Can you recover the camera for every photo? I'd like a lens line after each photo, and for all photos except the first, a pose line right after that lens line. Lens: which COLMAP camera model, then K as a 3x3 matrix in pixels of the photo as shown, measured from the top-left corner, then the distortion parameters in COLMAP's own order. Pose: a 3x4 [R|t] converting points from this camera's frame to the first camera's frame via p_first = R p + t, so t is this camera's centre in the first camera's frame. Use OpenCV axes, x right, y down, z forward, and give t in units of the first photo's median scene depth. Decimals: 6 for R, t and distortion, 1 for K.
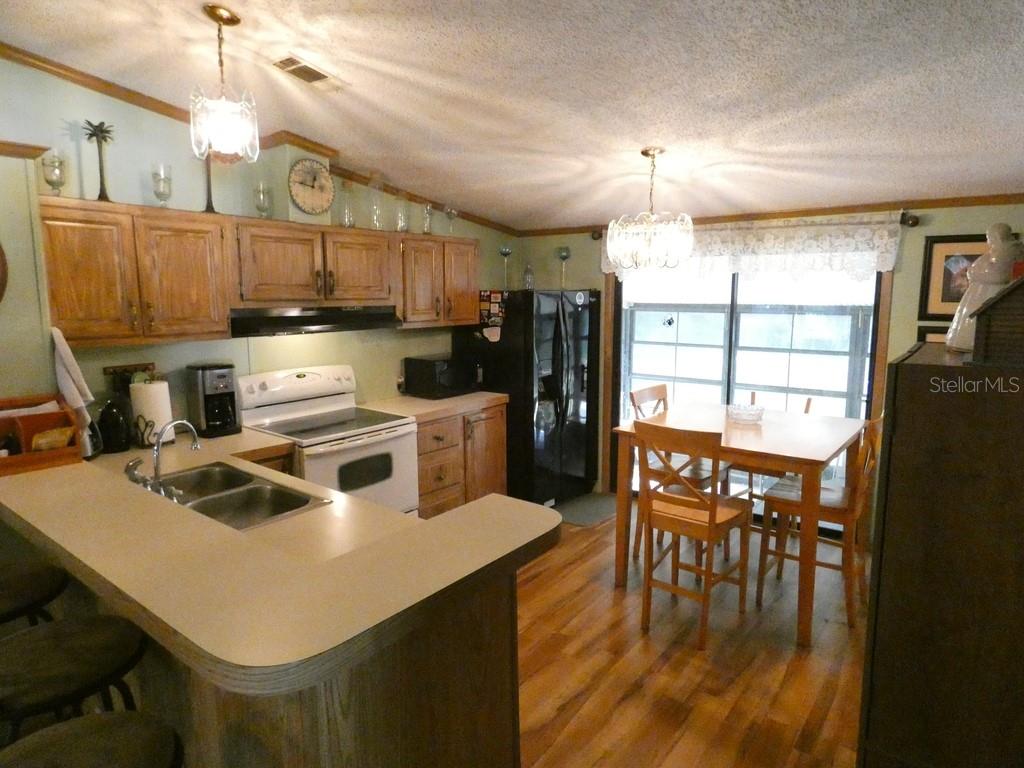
lens RADIAL K [[615.0, 0, 516.5], [0, 615.0, 382.5], [0, 0, 1]] dist [-0.000947, -0.002339]
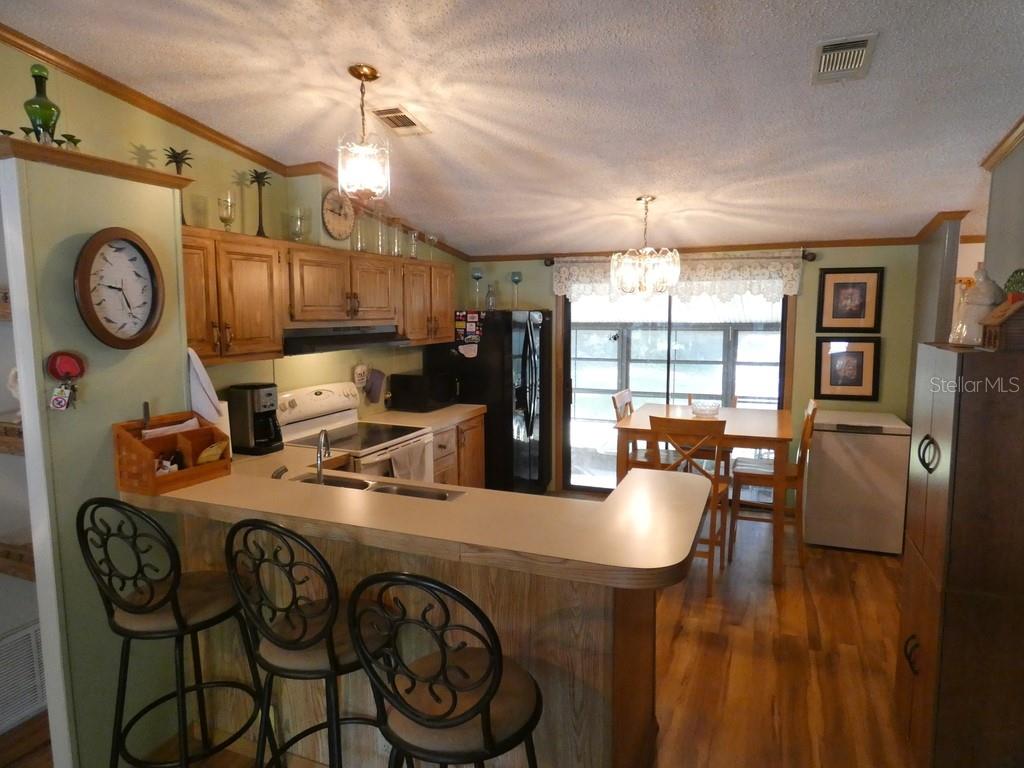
lens RADIAL K [[615.0, 0, 512.2], [0, 615.0, 383.5], [0, 0, 1]] dist [-0.000947, -0.002339]
pose [[0.965037, -0.034680, 0.259811, -0.331122], [0.042376, 0.998812, -0.024077, 0.012307], [-0.258667, 0.034246, 0.965359, -0.097130]]
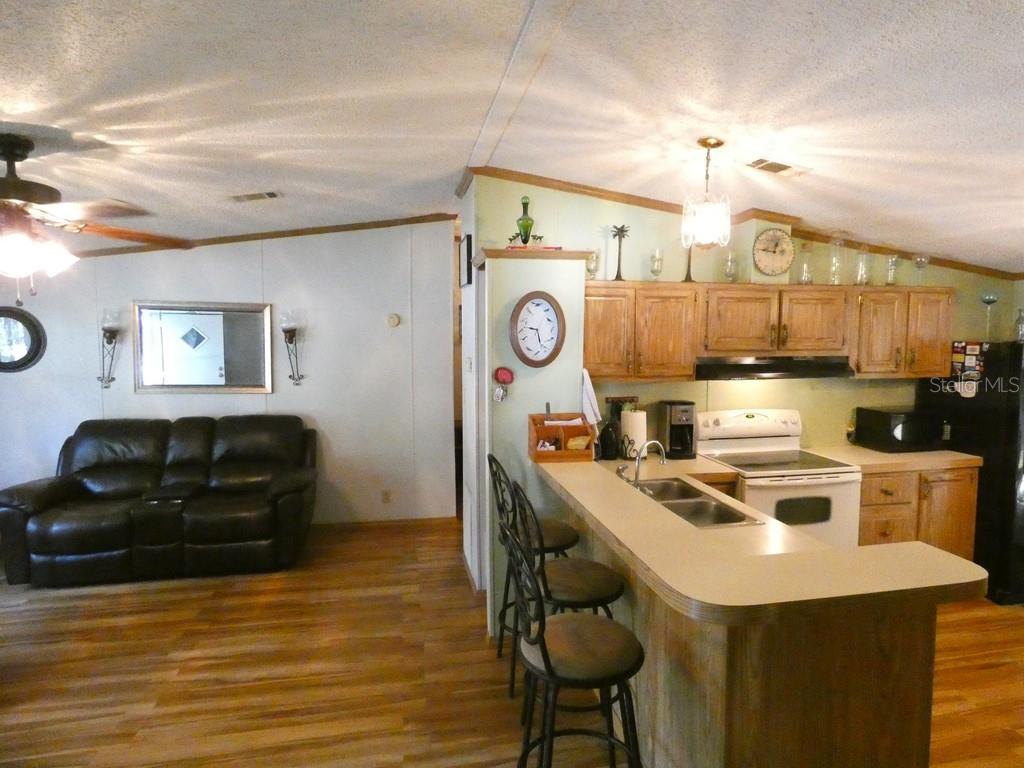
lens RADIAL K [[615.0, 0, 522.2], [0, 615.0, 388.9], [0, 0, 1]] dist [-0.000947, -0.002339]
pose [[0.759855, 0.057482, -0.647547, 0.067076], [-0.093948, 0.995337, -0.021887, 0.003638], [0.643269, 0.077467, 0.761711, -0.152300]]
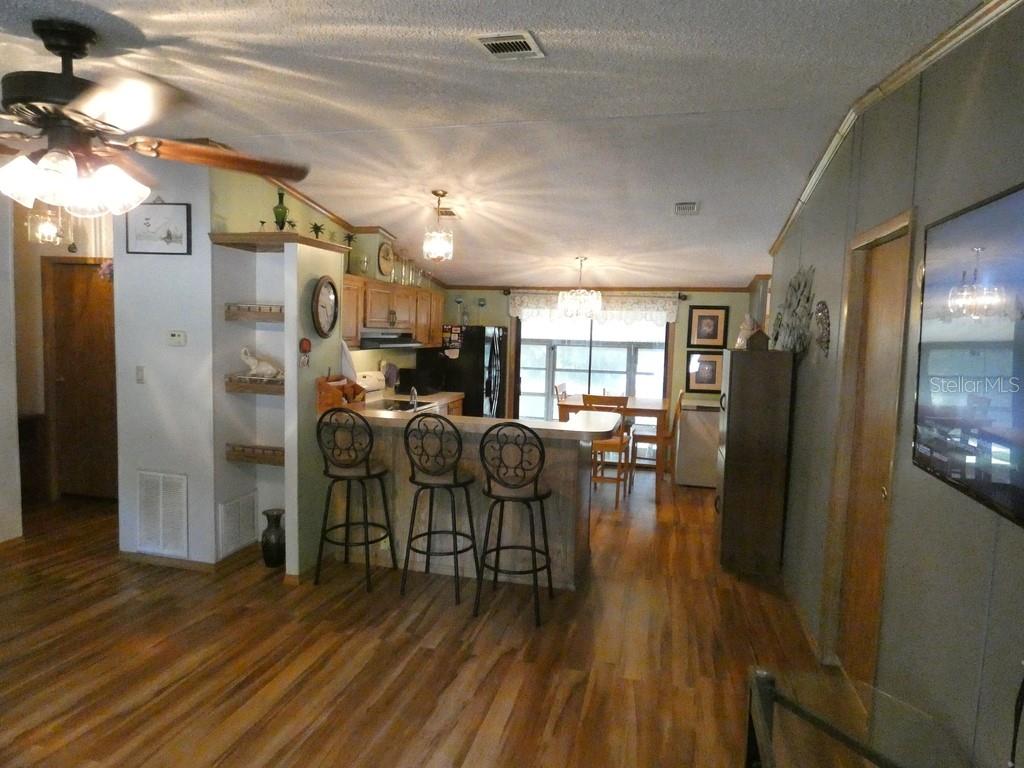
lens RADIAL K [[615.0, 0, 501.9], [0, 615.0, 385.5], [0, 0, 1]] dist [-0.000947, -0.002339]
pose [[0.923221, -0.007289, 0.384200, -0.681671], [0.026821, 0.998604, -0.045506, 0.098167], [-0.383332, 0.052317, 0.922128, -0.608591]]
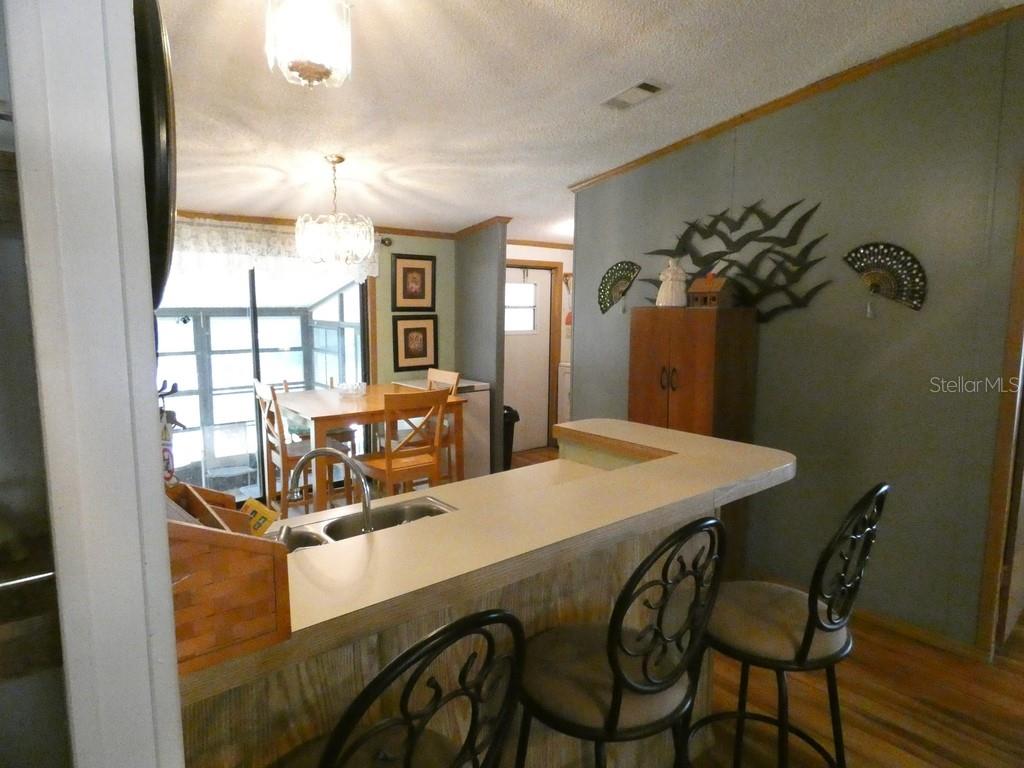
lens RADIAL K [[615.0, 0, 517.5], [0, 615.0, 383.7], [0, 0, 1]] dist [-0.000947, -0.002339]
pose [[0.223374, -0.126512, 0.966488, -0.730809], [0.137048, 0.985768, 0.097361, -0.036904], [-0.965050, 0.110707, 0.237533, 0.419536]]
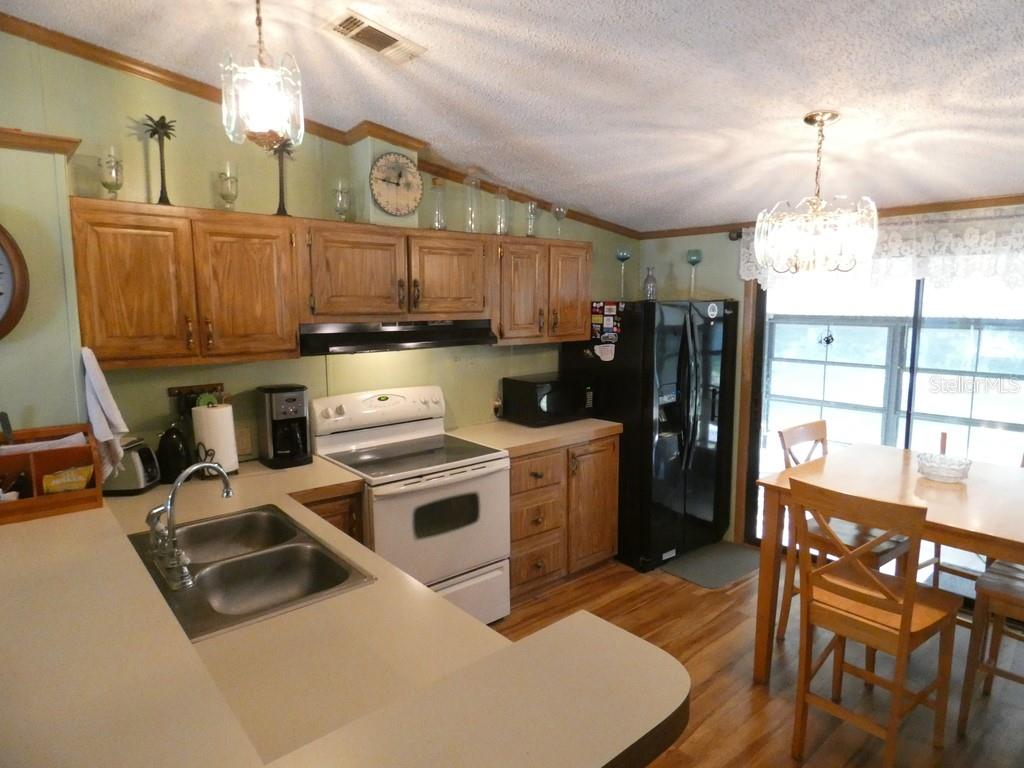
lens RADIAL K [[615.0, 0, 521.6], [0, 615.0, 379.3], [0, 0, 1]] dist [-0.000947, -0.002339]
pose [[0.982231, 0.021879, -0.186394, 0.009568], [-0.025425, 0.999538, -0.016654, -0.031408], [0.185944, 0.021097, 0.982334, 0.181479]]
